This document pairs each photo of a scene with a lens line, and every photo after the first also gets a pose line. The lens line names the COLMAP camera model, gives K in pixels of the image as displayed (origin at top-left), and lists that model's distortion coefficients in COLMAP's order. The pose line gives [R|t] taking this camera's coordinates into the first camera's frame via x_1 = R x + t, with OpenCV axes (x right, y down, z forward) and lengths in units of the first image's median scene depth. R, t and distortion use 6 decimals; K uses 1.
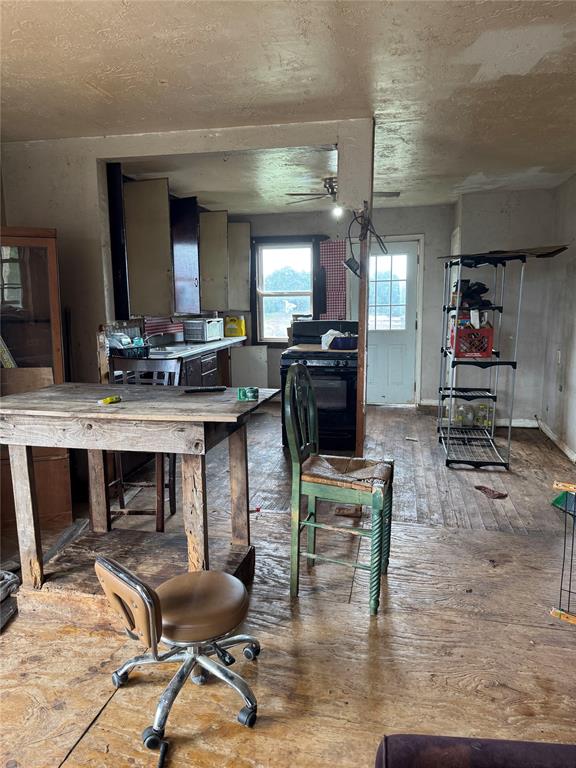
lens RADIAL K [[537.7, 0, 288.0], [0, 537.7, 384.0], [0, 0, 1]] dist [0.134954, -0.205575]
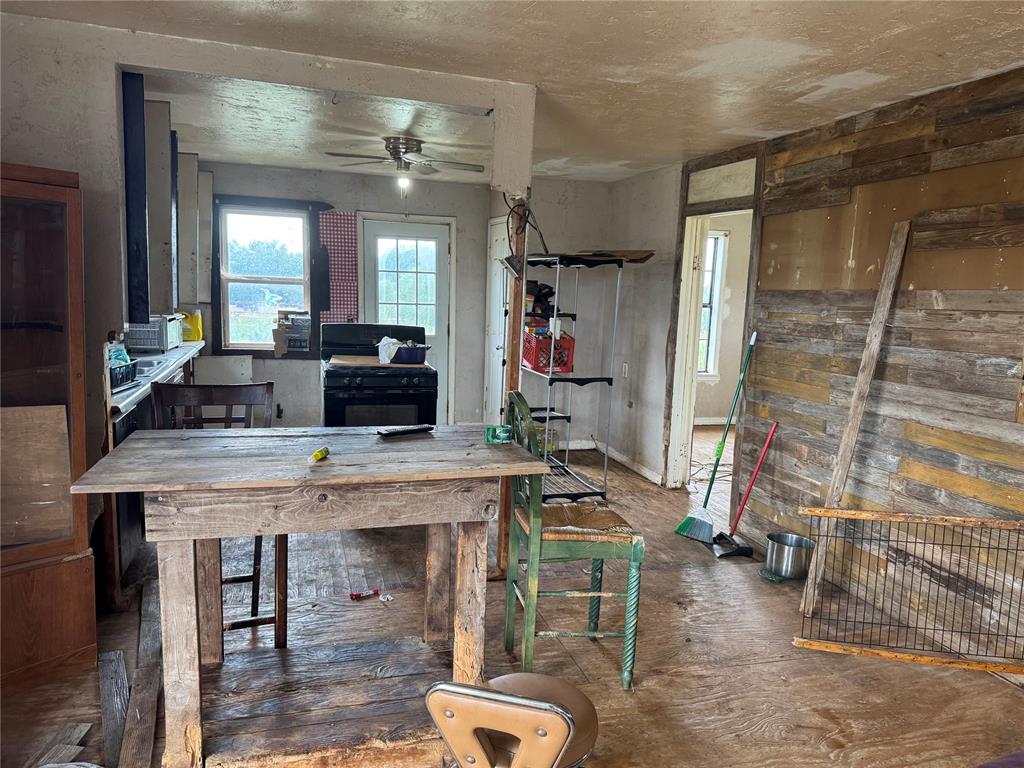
lens RADIAL K [[716.9, 0, 509.9], [0, 716.9, 387.9], [0, 0, 1]] dist [0.134954, -0.205575]
pose [[0.869867, -0.024646, 0.492670, -0.268574], [0.031342, 0.999494, -0.005337, -0.019782], [-0.492290, 0.020084, 0.870200, 0.052469]]
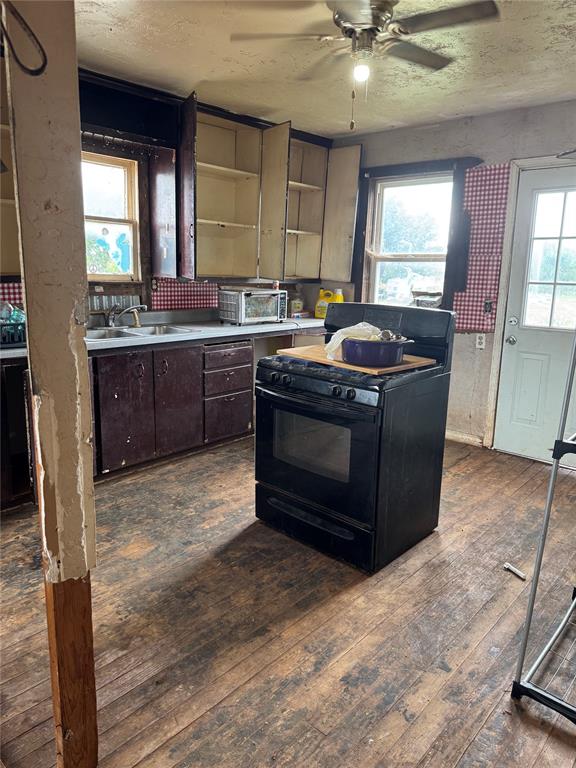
lens RADIAL K [[545.6, 0, 288.0], [0, 545.6, 384.0], [0, 0, 1]] dist [-0.002913, -0.001594]
pose [[0.864182, 0.139116, -0.483567, 0.277339], [-0.115583, 0.990206, 0.078312, -0.075892], [0.489725, -0.011784, 0.871797, 0.519682]]
